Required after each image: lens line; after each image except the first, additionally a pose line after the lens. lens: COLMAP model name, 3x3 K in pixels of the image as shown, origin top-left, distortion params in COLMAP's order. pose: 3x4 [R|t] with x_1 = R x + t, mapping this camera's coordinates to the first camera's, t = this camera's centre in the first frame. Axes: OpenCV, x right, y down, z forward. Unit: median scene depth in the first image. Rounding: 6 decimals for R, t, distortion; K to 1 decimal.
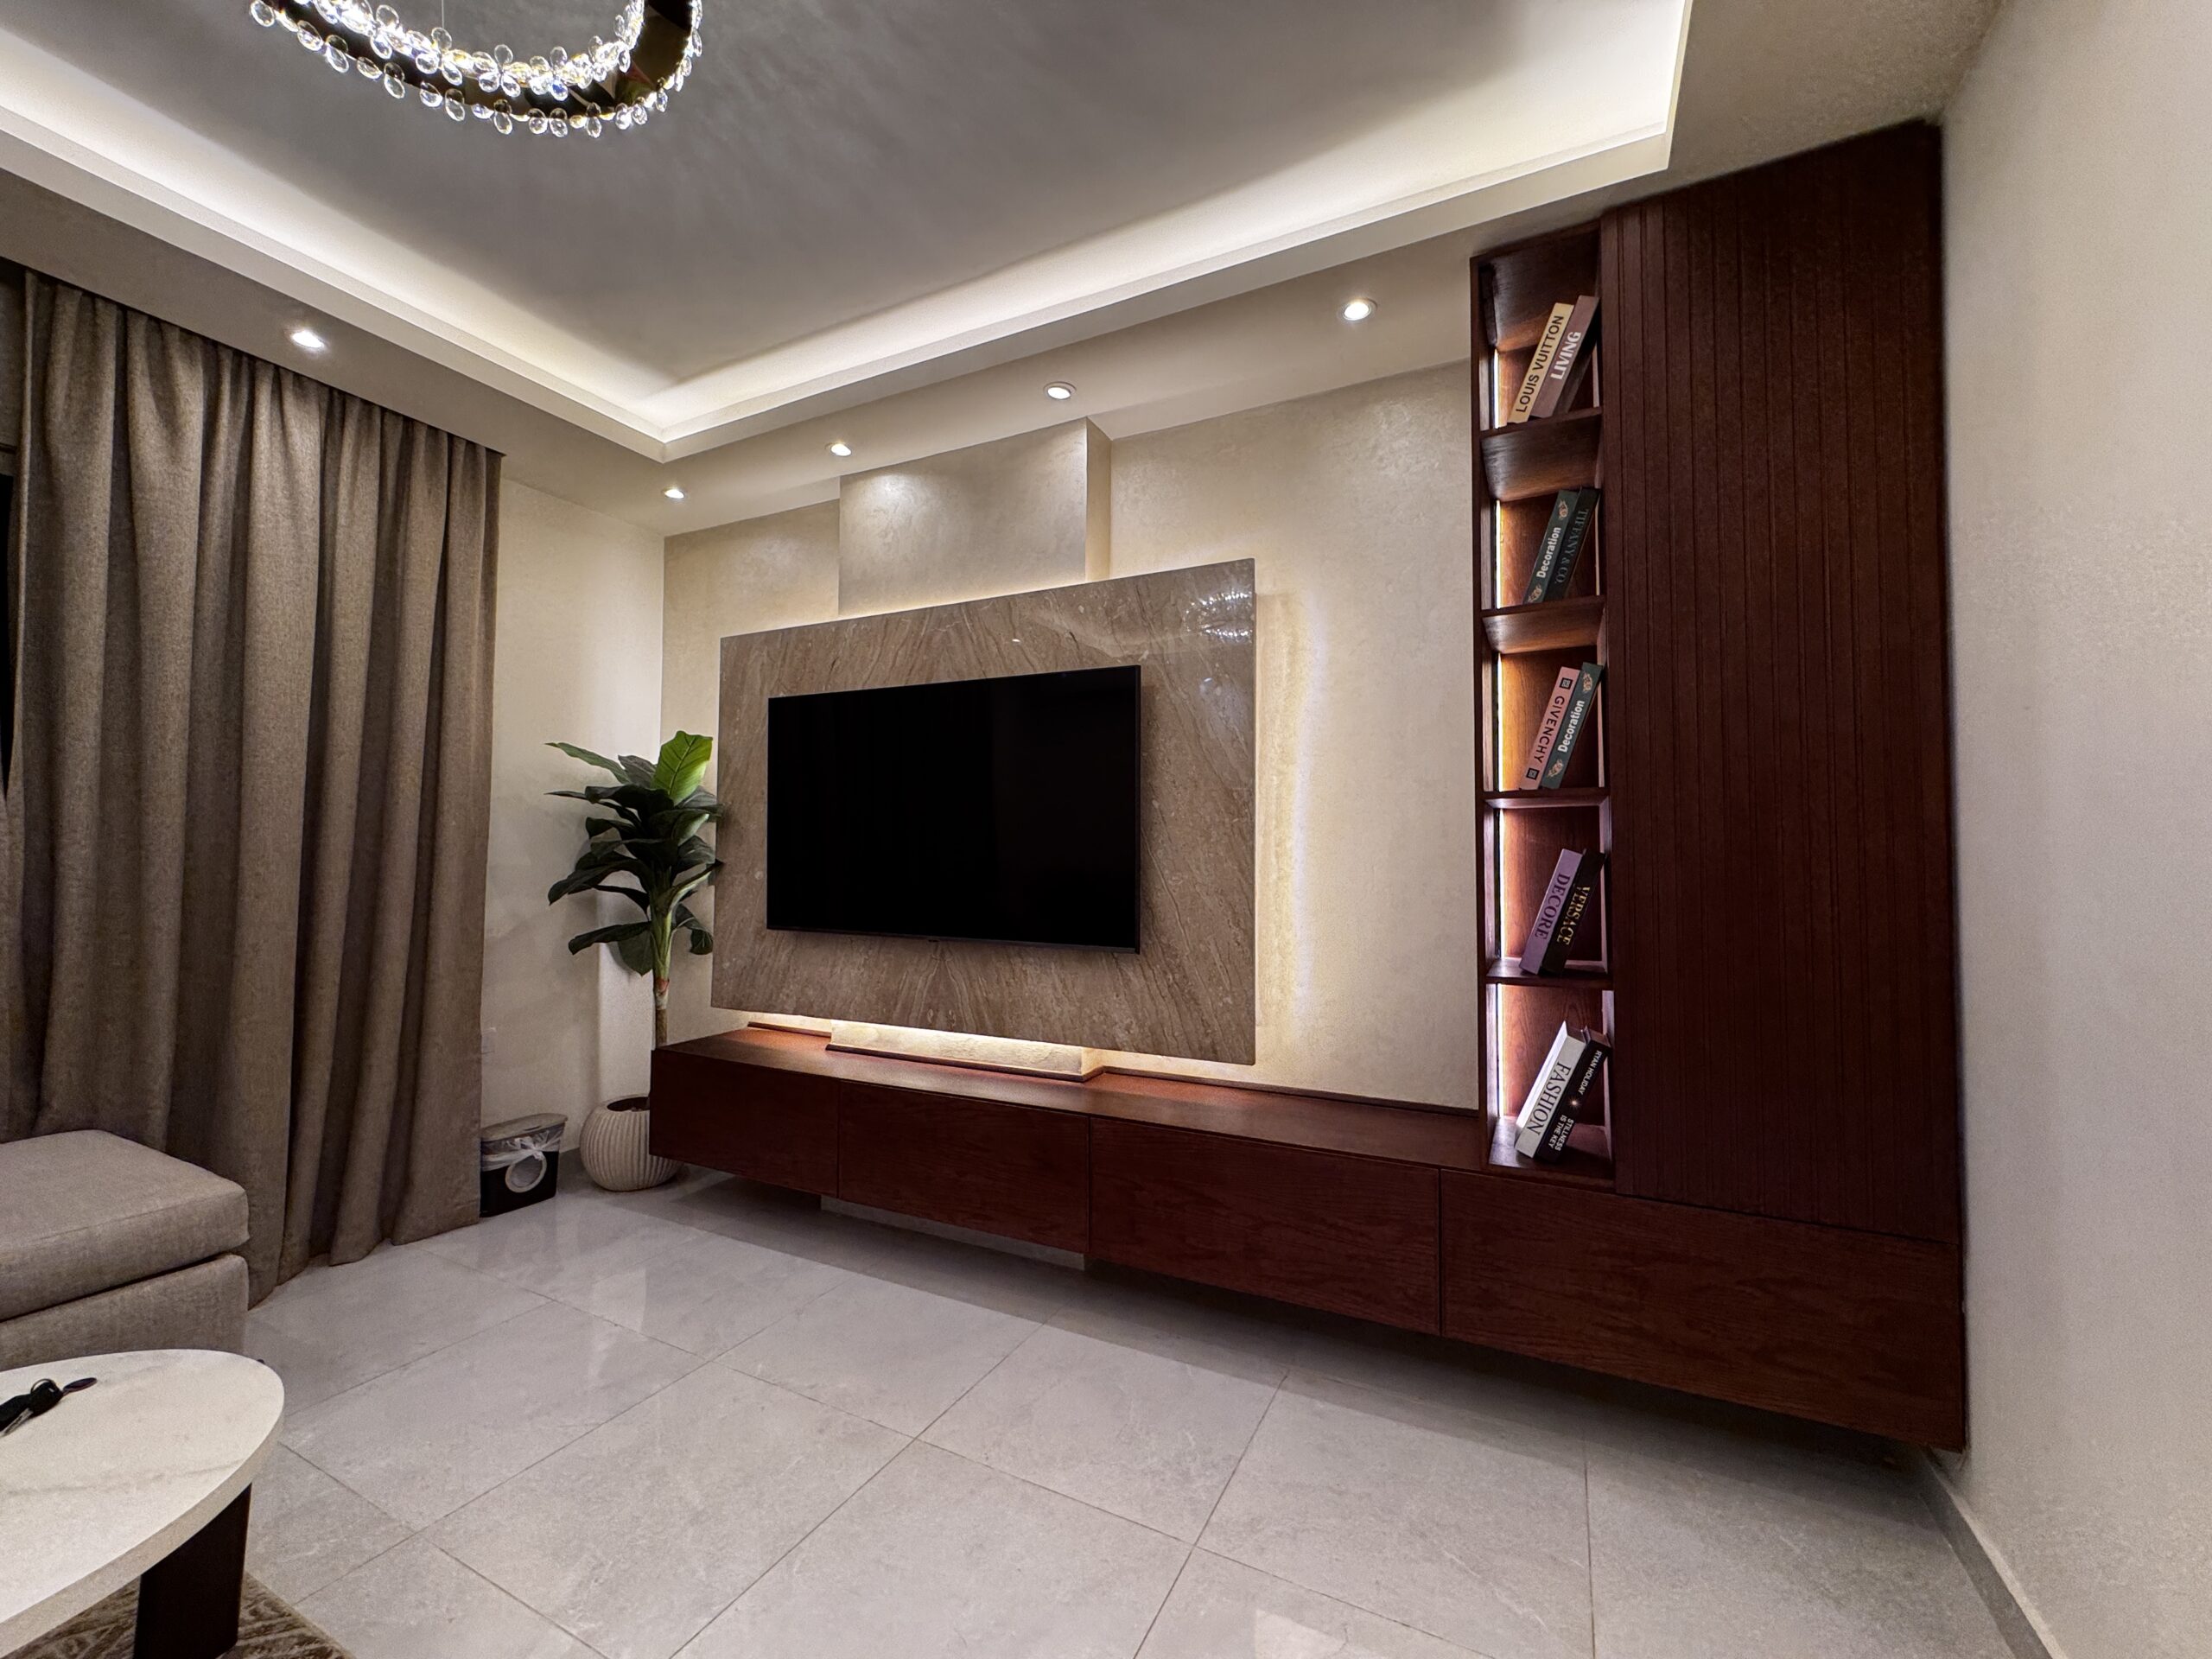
lens RADIAL K [[885.2, 0, 1105.2], [0, 885.2, 825.3], [0, 0, 1]] dist [-0.003366, 0.001125]
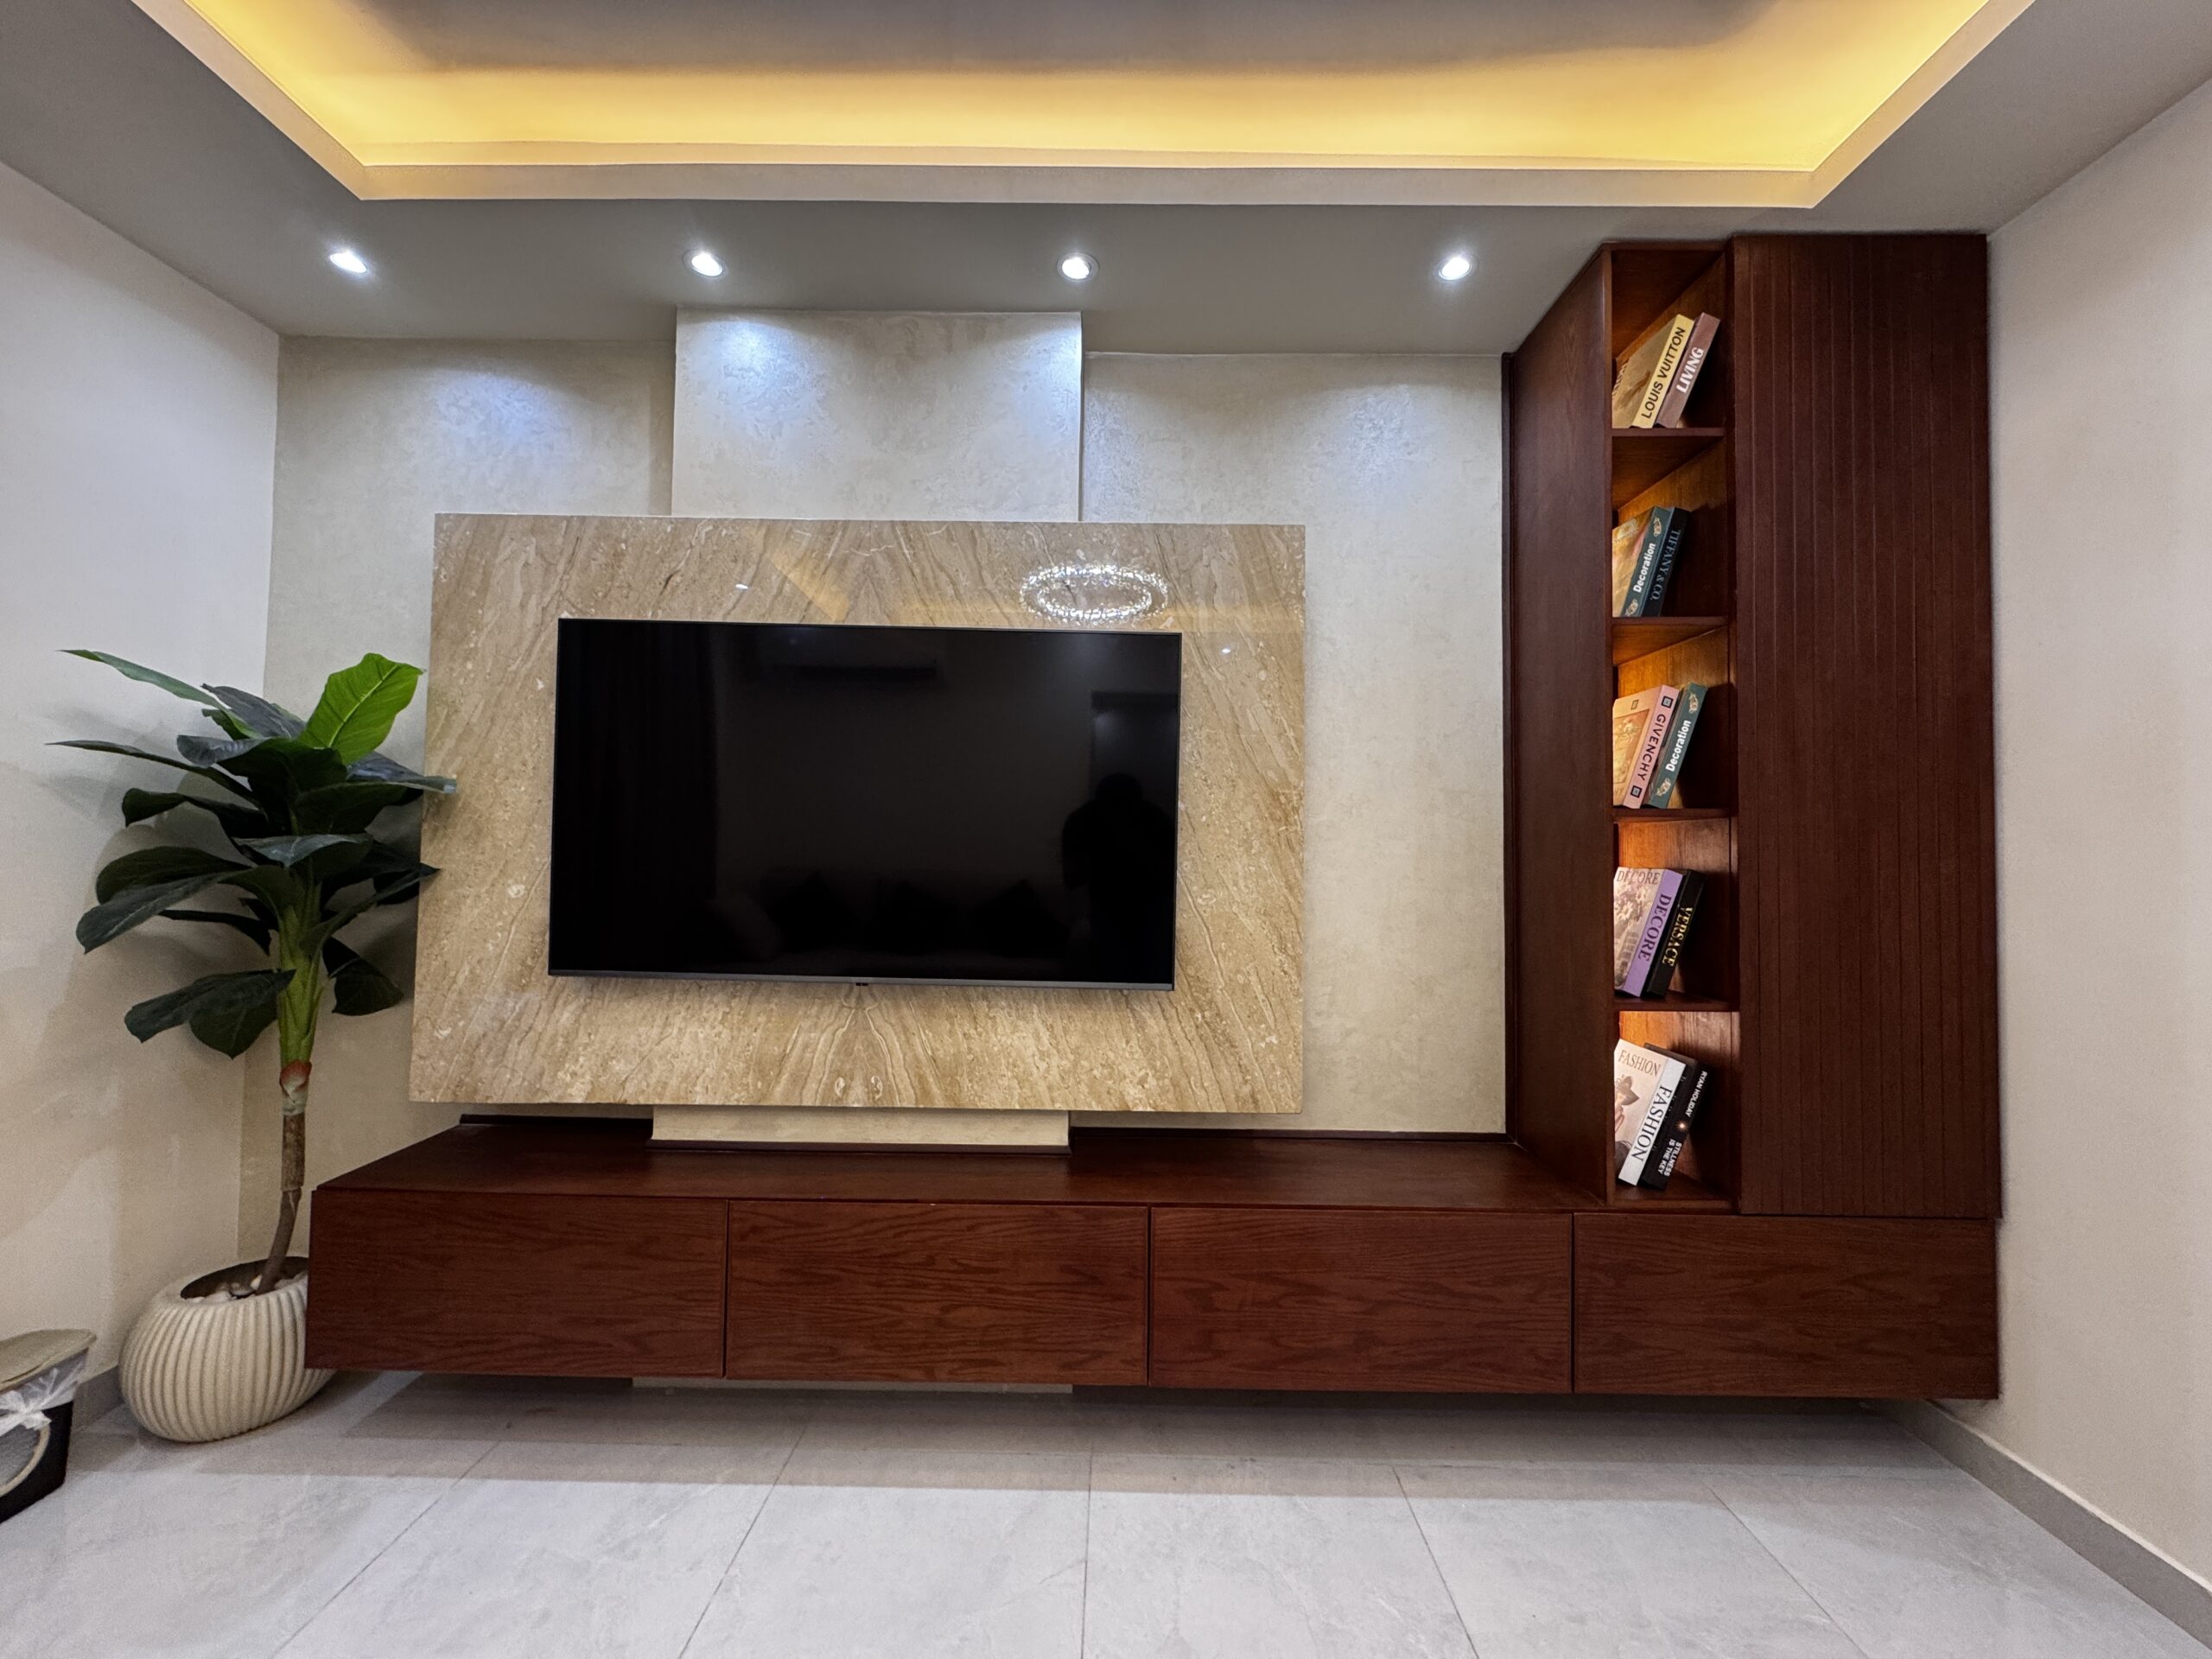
lens RADIAL K [[885.2, 0, 1099.5], [0, 885.2, 827.8], [0, 0, 1]] dist [-0.003366, 0.001125]
pose [[0.898743, 0.023167, 0.437863, -0.379535], [-0.027182, 0.999626, 0.002904, -0.003952], [-0.437632, -0.014512, 0.899037, 0.304805]]
